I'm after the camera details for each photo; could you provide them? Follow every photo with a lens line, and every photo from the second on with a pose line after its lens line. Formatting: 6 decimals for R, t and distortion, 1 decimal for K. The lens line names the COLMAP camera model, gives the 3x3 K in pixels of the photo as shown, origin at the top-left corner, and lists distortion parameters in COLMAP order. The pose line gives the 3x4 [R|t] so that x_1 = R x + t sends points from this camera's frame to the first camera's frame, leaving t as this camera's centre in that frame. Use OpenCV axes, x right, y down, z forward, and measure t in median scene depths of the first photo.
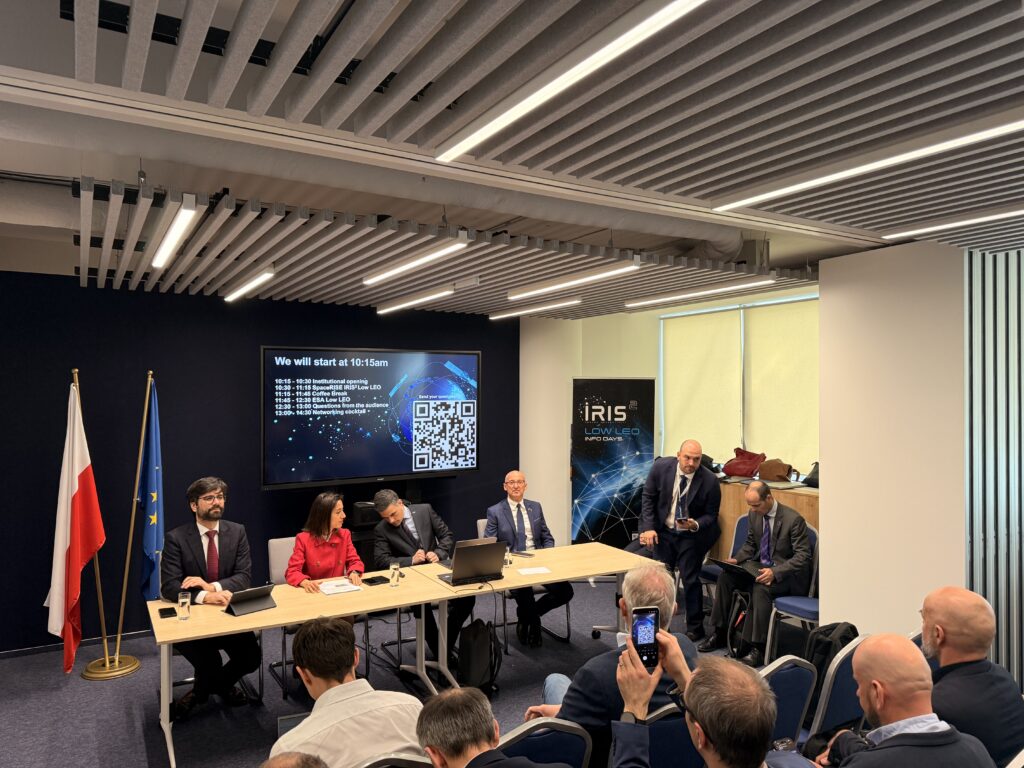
lens RADIAL K [[717.8, 0, 512.0], [0, 717.8, 384.0], [0, 0, 1]] dist [0.063249, -0.057241]
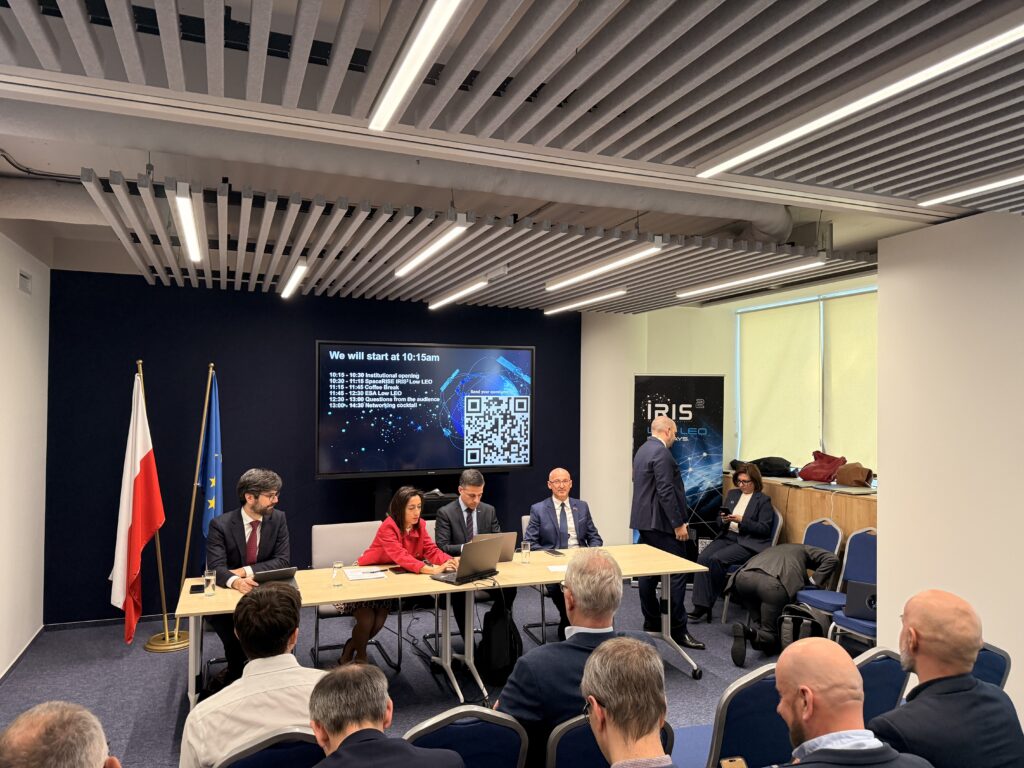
lens RADIAL K [[717.8, 0, 512.0], [0, 717.8, 384.0], [0, 0, 1]] dist [0.063249, -0.057241]
pose [[0.986834, 0.004767, -0.161664, 0.093476], [-0.006406, 0.999933, -0.009616, 0.017149], [0.161607, 0.010525, 0.986799, 0.024030]]
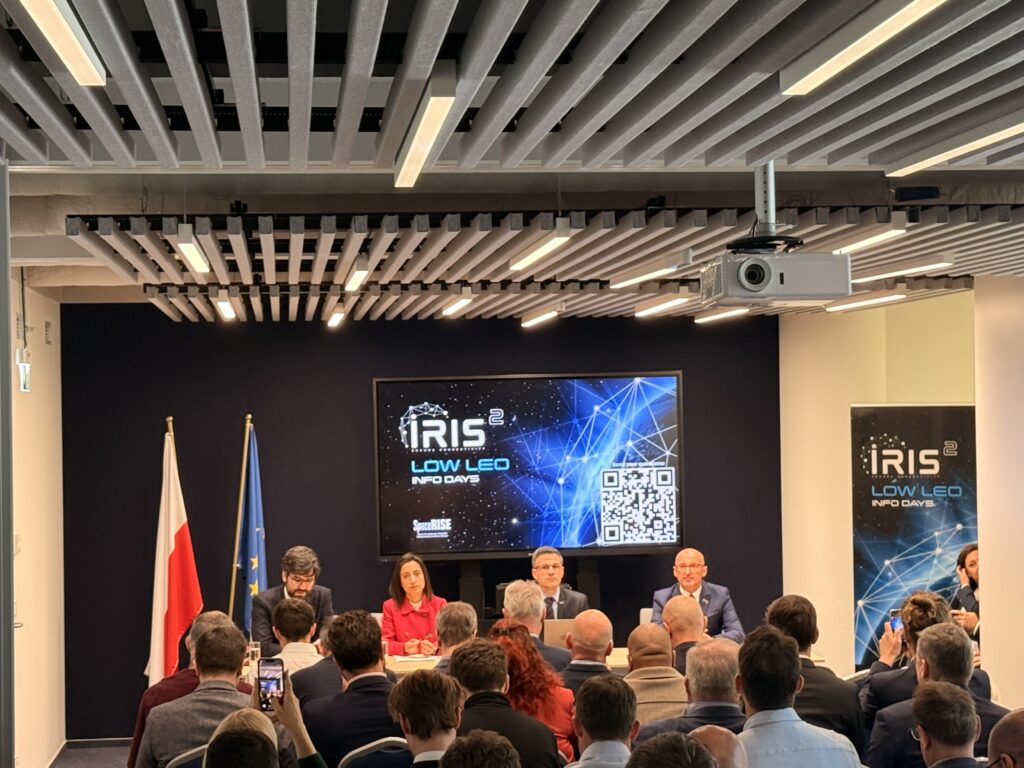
lens RADIAL K [[2222.9, 0, 512.0], [0, 2222.9, 384.0], [0, 0, 1]] dist [0.047073, 2.446977]
pose [[0.908228, -0.020027, -0.417996, 0.755245], [0.022027, 0.999757, -0.000042, -0.040653], [0.417896, -0.009169, 0.908449, -1.068648]]
